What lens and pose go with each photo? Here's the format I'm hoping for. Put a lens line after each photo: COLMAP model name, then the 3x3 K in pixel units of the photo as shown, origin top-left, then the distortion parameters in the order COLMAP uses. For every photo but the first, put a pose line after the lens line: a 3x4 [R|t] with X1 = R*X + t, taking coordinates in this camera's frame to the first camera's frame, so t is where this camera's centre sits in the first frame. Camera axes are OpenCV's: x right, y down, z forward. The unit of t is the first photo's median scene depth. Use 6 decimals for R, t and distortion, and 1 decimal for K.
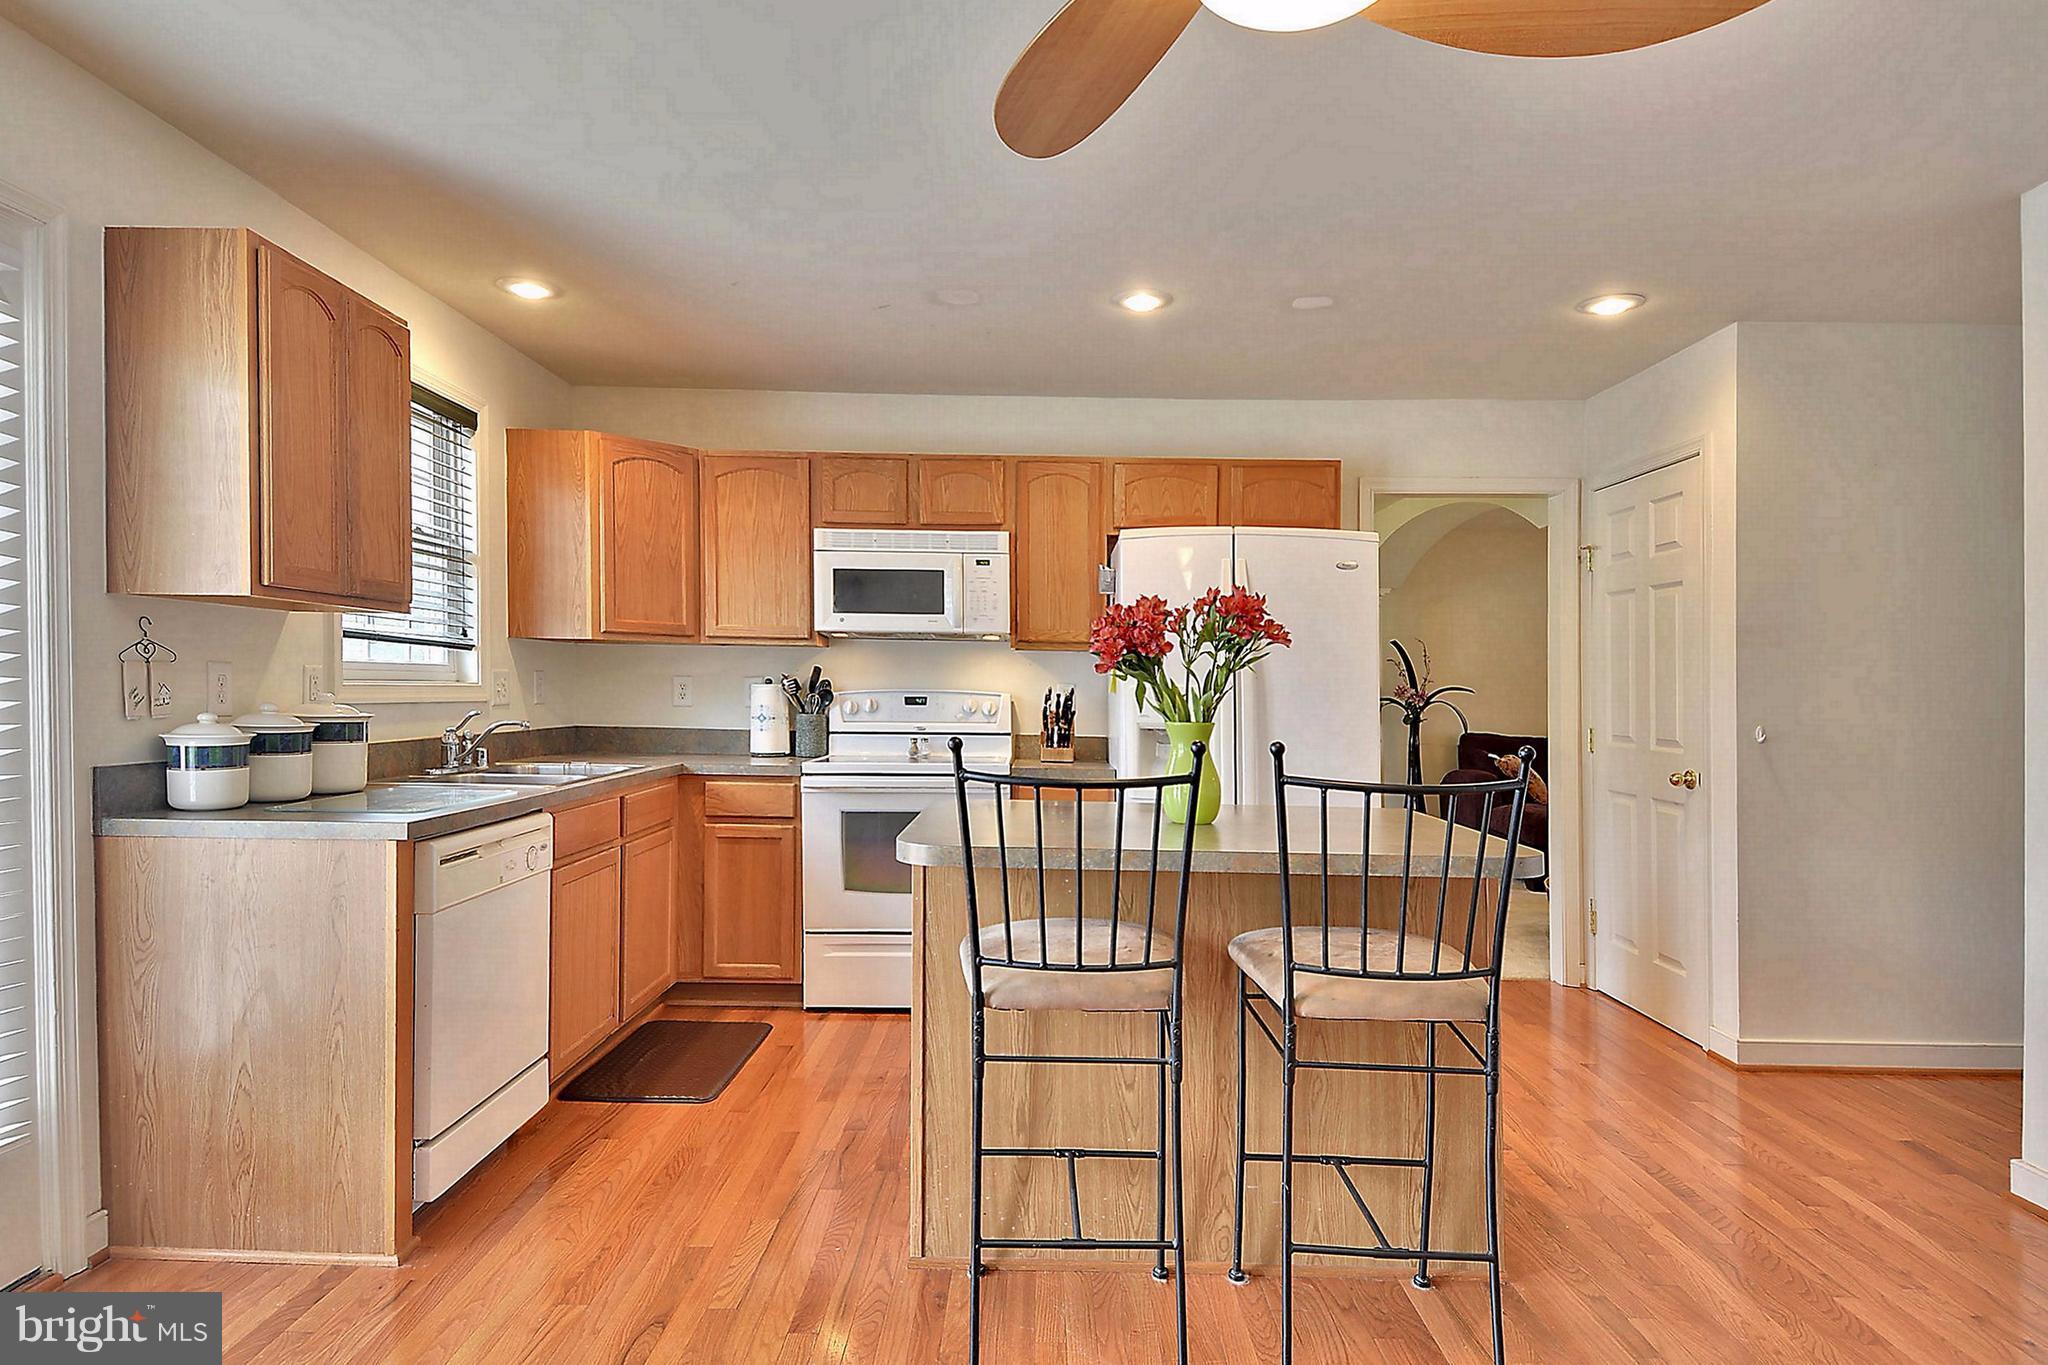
lens RADIAL K [[1125.2, 0, 1031.9], [0, 1125.2, 665.1], [0, 0, 1]] dist [0.028463, -0.072217]
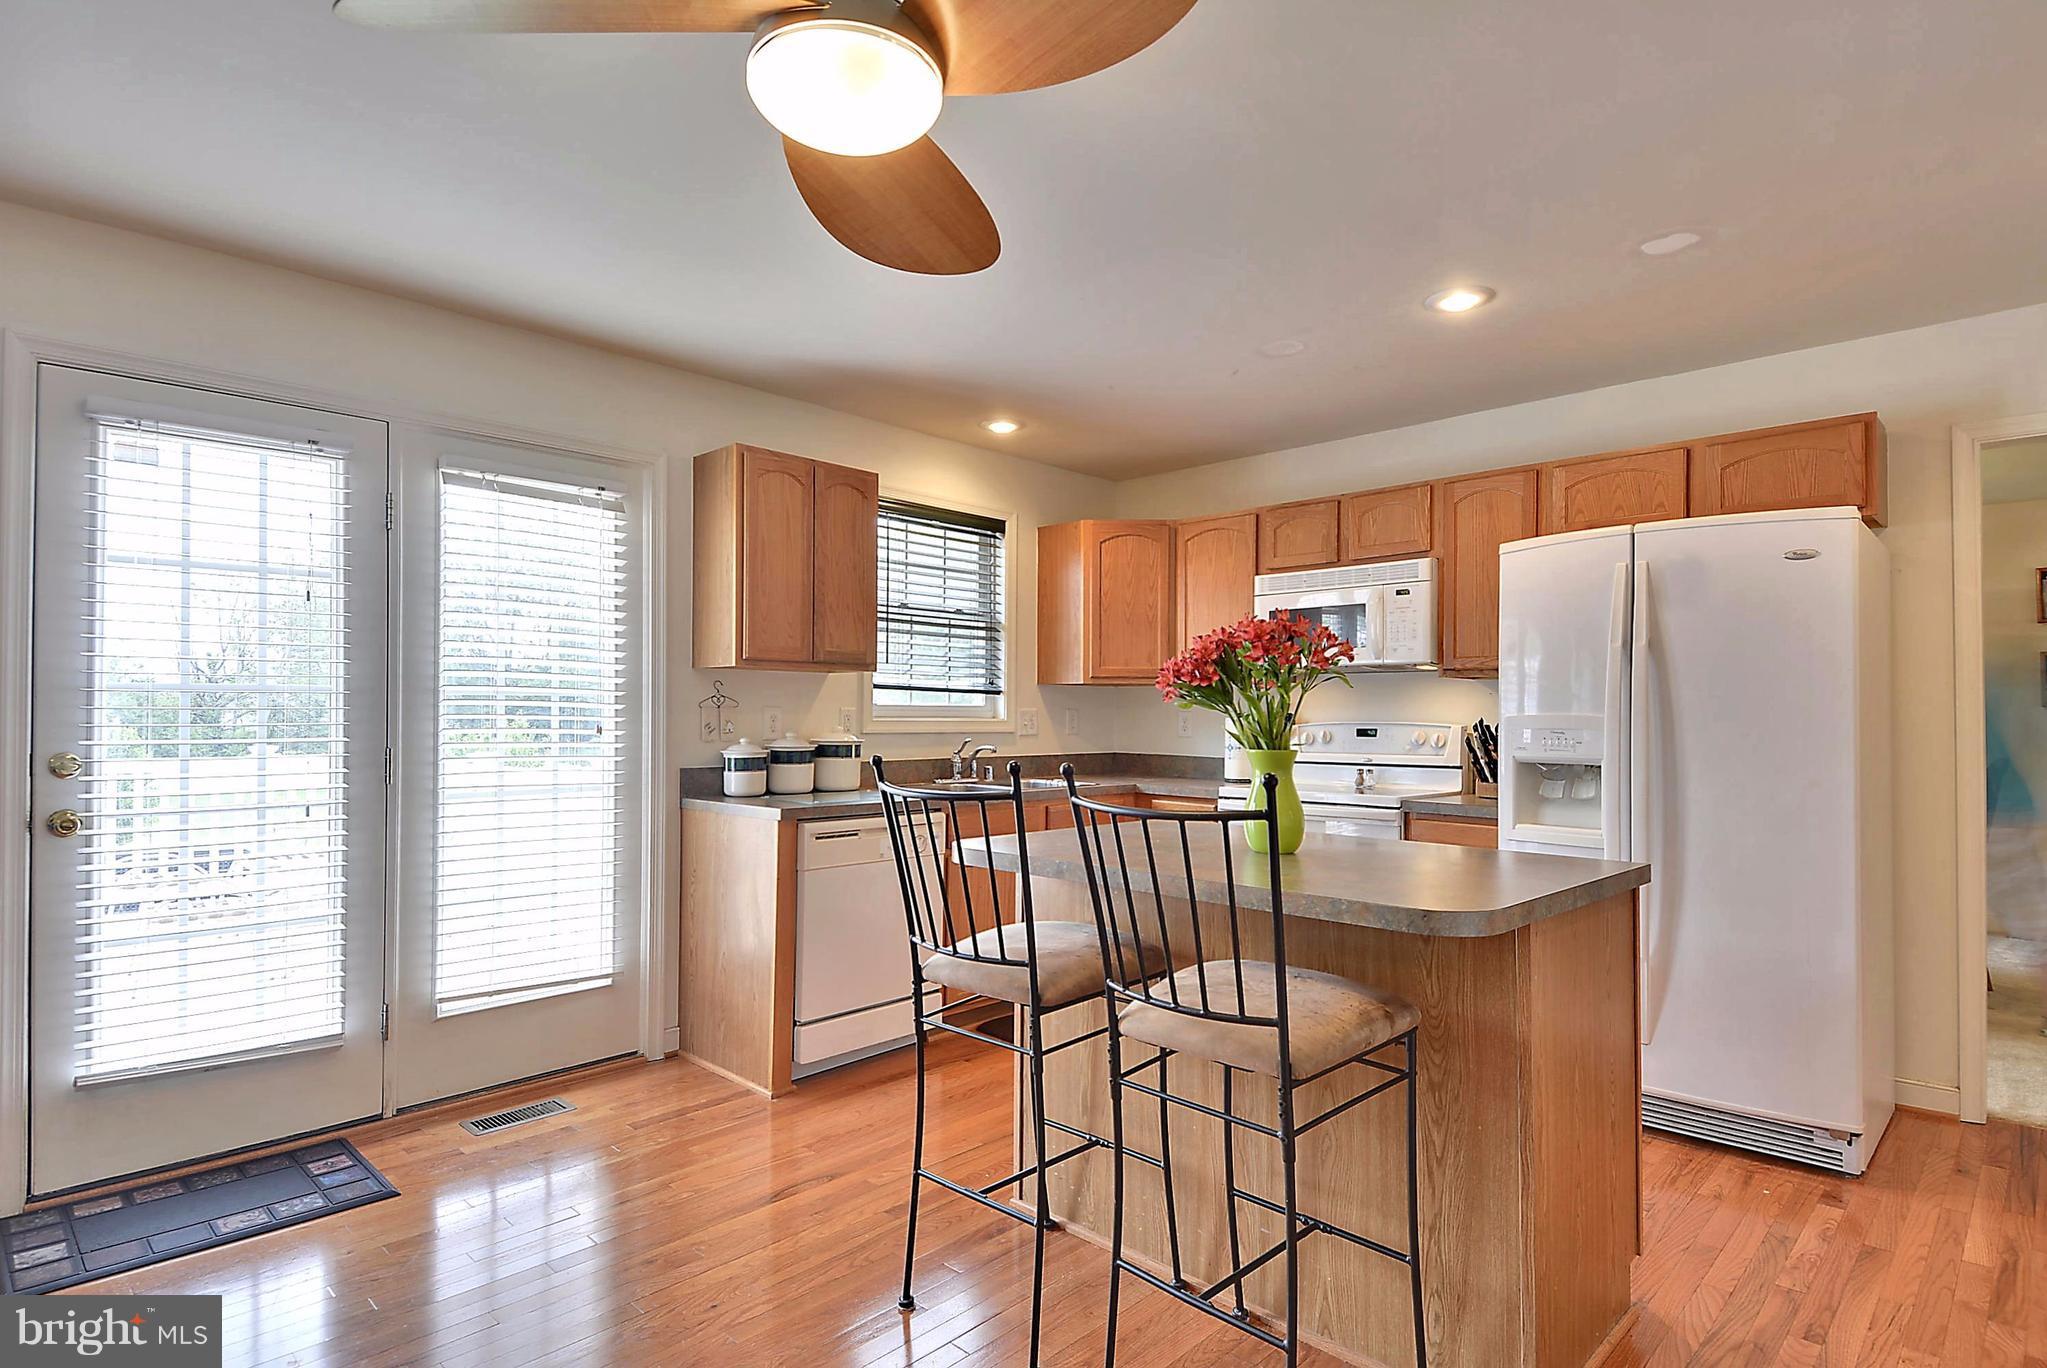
lens RADIAL K [[1006.3, 0, 1023.5], [0, 1006.3, 684.0], [0, 0, 1]] dist [-0.046691, -0.000413]
pose [[0.694804, -0.032663, -0.718457, 0.398411], [0.018956, 0.999453, -0.027106, 0.007484], [0.718949, 0.005215, 0.695043, 0.174667]]
